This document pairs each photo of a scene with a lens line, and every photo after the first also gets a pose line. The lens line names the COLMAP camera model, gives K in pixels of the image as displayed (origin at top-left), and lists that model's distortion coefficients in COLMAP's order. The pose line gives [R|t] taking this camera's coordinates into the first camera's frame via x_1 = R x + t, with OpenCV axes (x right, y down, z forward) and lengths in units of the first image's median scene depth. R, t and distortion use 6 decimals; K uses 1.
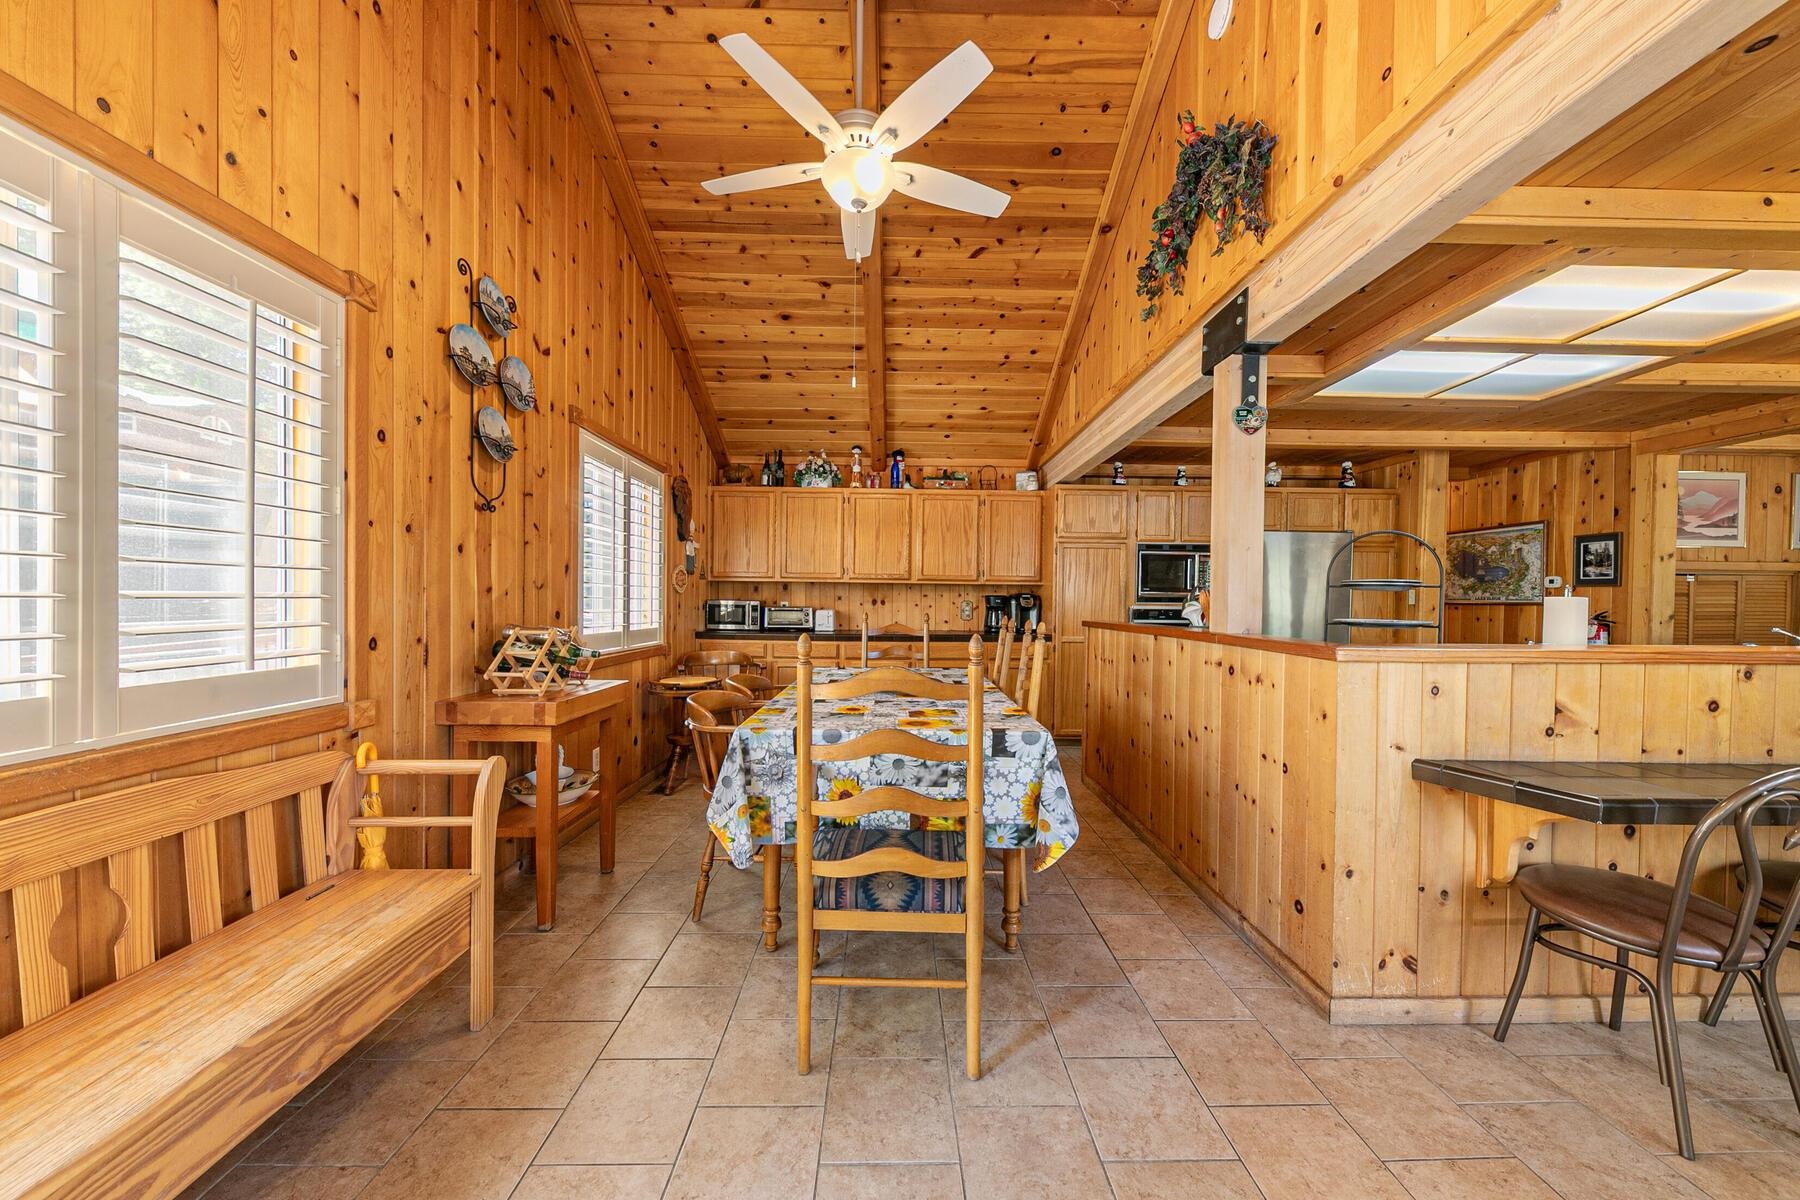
lens RADIAL K [[628.3, 0, 900.4], [0, 628.3, 608.6], [0, 0, 1]] dist [0.008064, -0.003533]
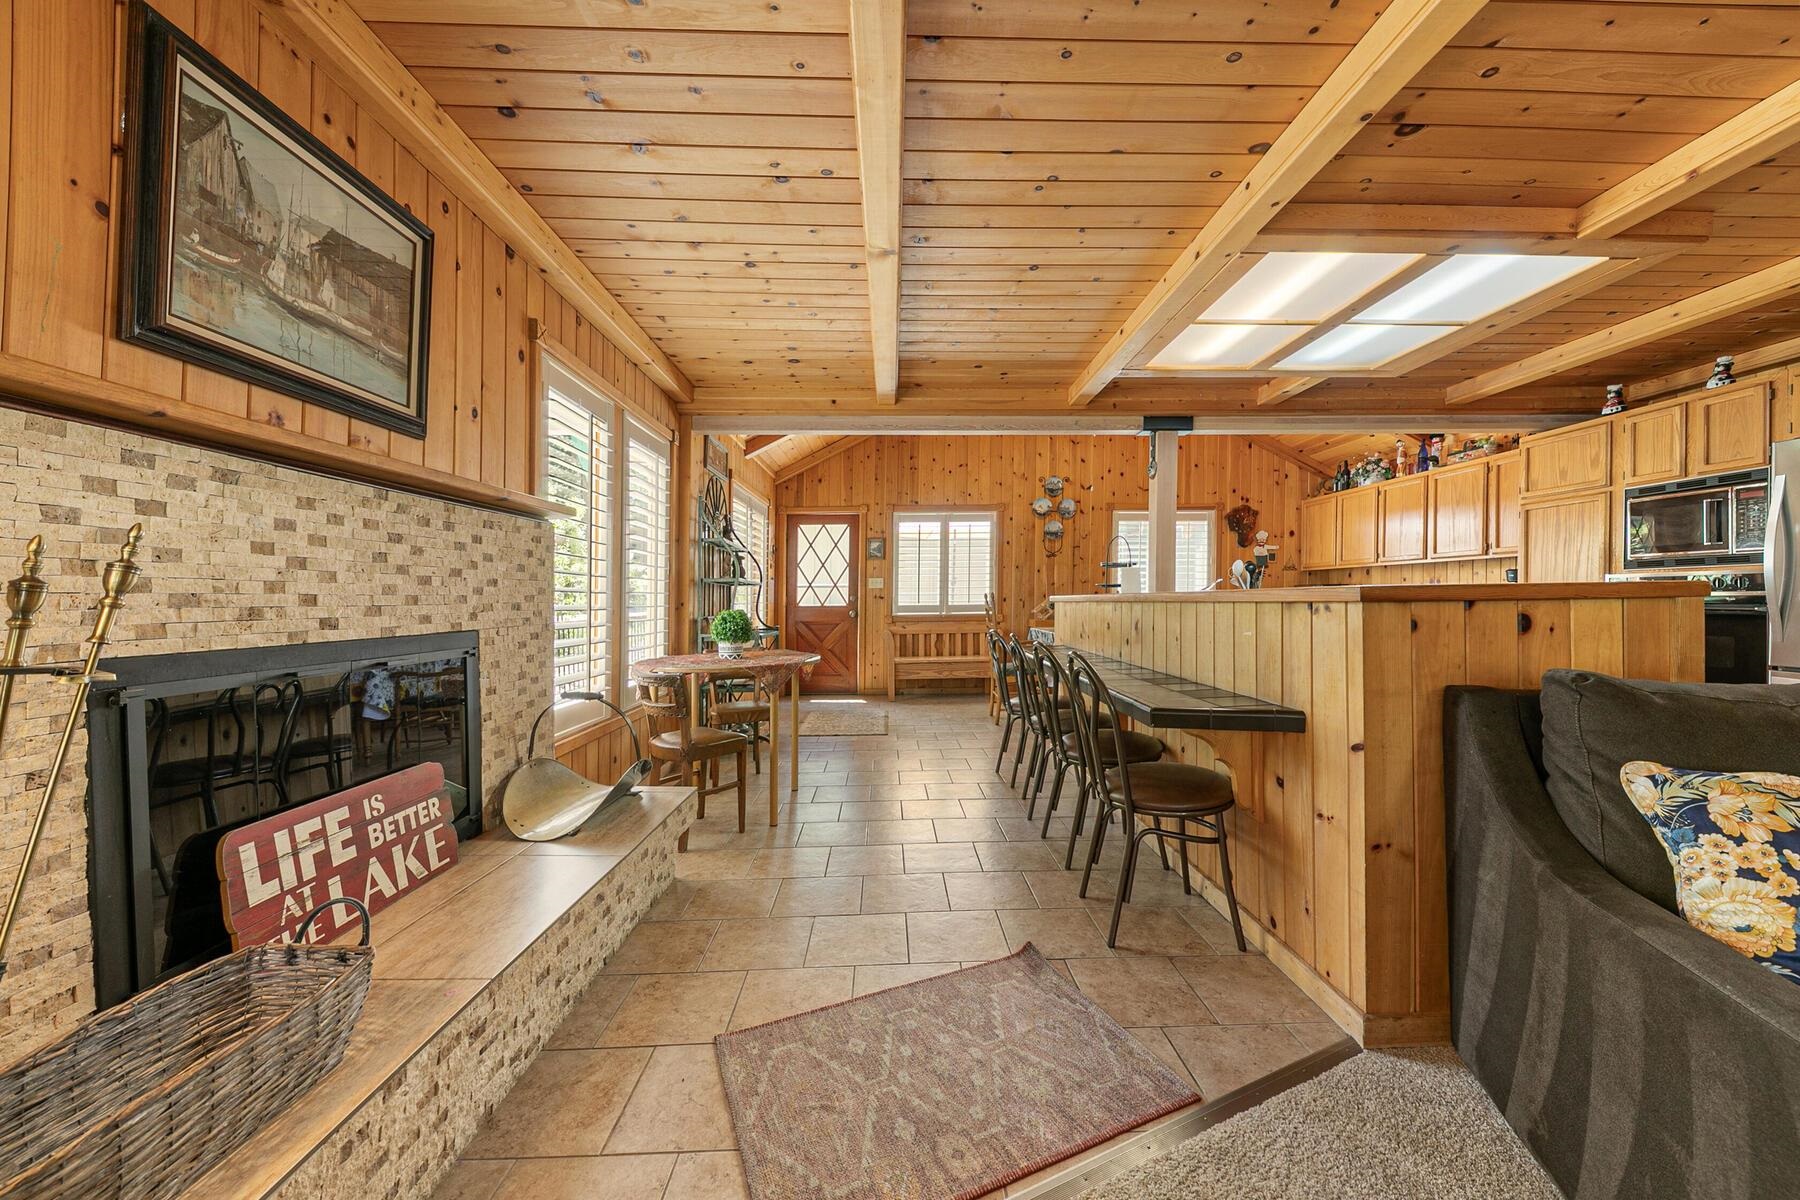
lens RADIAL K [[646.8, 0, 912.3], [0, 646.8, 594.9], [0, 0, 1]] dist [-0.002647, -0.000283]
pose [[0.026036, -0.018071, -0.999498, 1.376795], [-0.003238, 0.999830, -0.018162, 0.045414], [0.999656, 0.003710, 0.025973, 0.173373]]
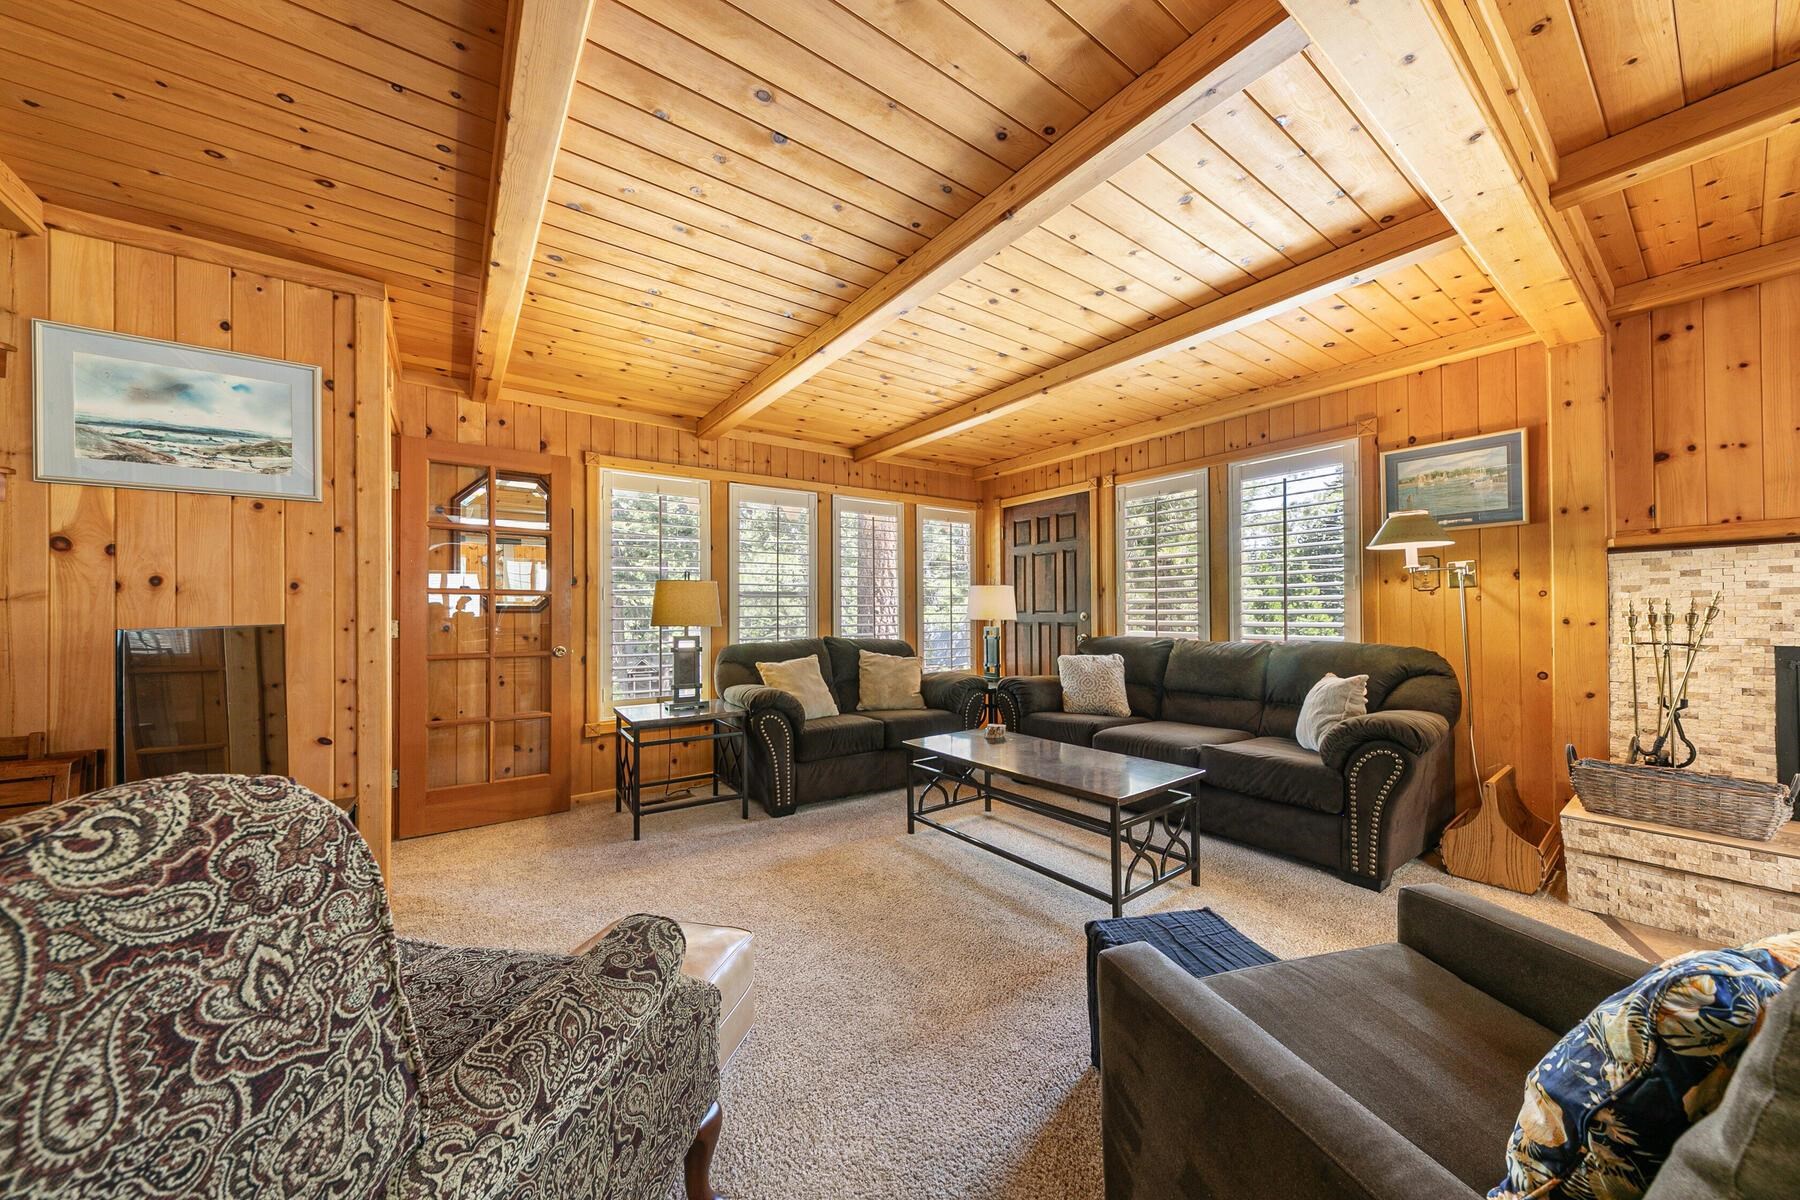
lens RADIAL K [[615.8, 0, 895.1], [0, 615.8, 606.7], [0, 0, 1]] dist [0.003799, -0.001277]
pose [[-0.582298, 0.004402, 0.812964, 1.135451], [0.013675, 0.999897, 0.004381, 0.019463], [-0.812861, 0.013668, -0.582298, 0.804447]]
